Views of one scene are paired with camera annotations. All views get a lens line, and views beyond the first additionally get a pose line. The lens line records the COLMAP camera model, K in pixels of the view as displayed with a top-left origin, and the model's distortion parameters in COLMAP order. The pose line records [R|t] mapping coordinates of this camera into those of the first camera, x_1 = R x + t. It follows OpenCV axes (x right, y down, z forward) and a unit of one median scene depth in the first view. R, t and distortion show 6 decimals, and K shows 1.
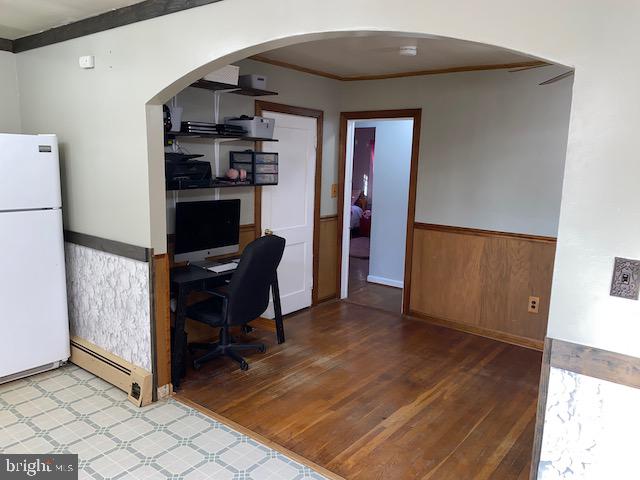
lens RADIAL K [[494.7, 0, 320.0], [0, 494.7, 240.0], [0, 0, 1]] dist [0.013330, 0.002315]
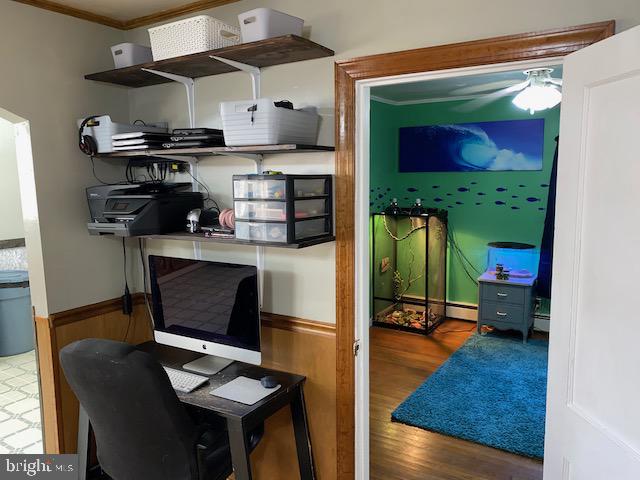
lens RADIAL K [[494.7, 0, 320.0], [0, 494.7, 240.0], [0, 0, 1]] dist [0.013330, 0.002315]
pose [[0.112521, 0.090104, -0.989556, 0.226024], [-0.150780, 0.985896, 0.072626, -0.099901], [0.982143, 0.141033, 0.124520, 0.631876]]
